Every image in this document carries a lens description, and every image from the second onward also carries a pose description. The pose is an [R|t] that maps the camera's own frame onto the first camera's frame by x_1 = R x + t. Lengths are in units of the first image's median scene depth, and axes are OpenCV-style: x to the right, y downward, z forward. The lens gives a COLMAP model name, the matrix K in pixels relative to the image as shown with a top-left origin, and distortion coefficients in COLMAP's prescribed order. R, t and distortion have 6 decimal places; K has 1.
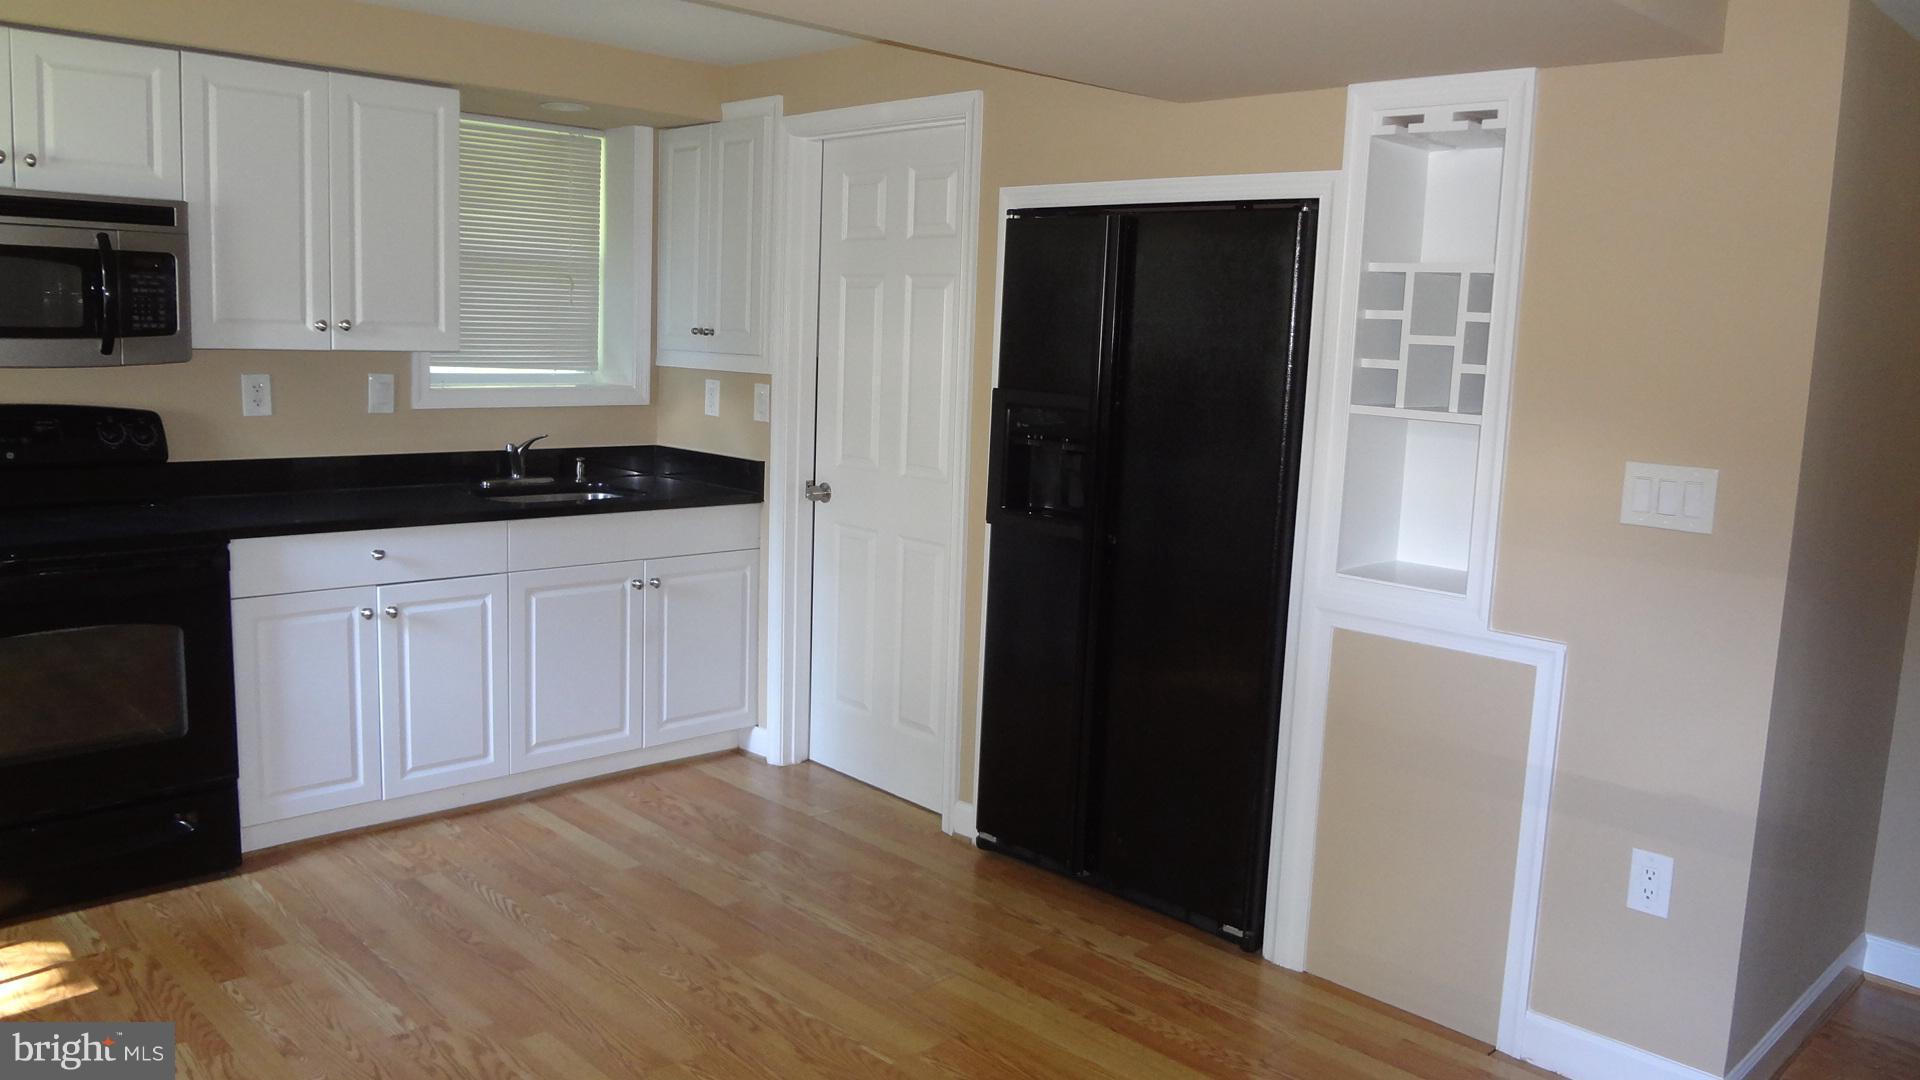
lens RADIAL K [[1440.0, 0, 962.1], [0, 1440.0, 540.7], [0, 0, 1]] dist [-0.060469, 0.013273]
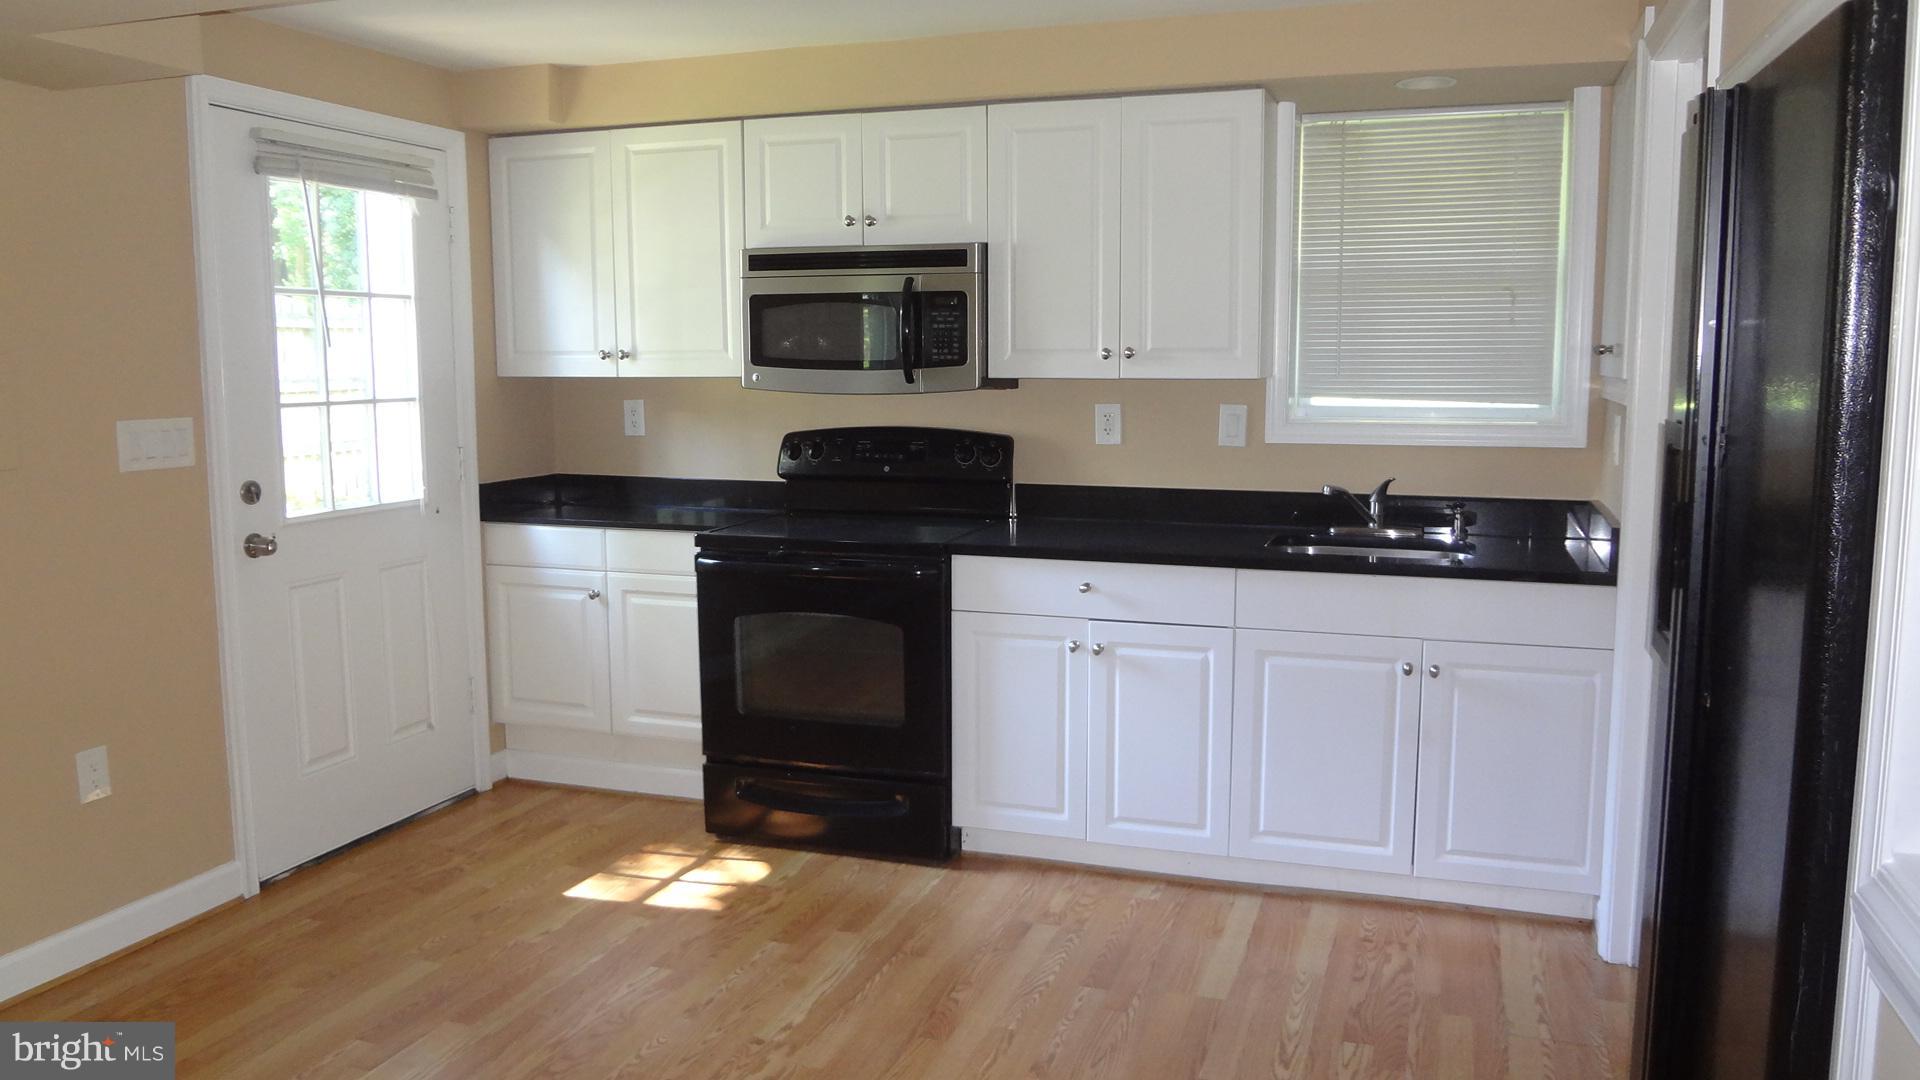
lens RADIAL K [[1440.0, 0, 960.8], [0, 1440.0, 537.3], [0, 0, 1]] dist [-0.060469, 0.013273]
pose [[0.431577, 0.075739, -0.898891, 0.425926], [-0.110548, 0.993399, 0.030625, -0.044129], [0.895276, 0.086154, 0.437101, 0.489618]]
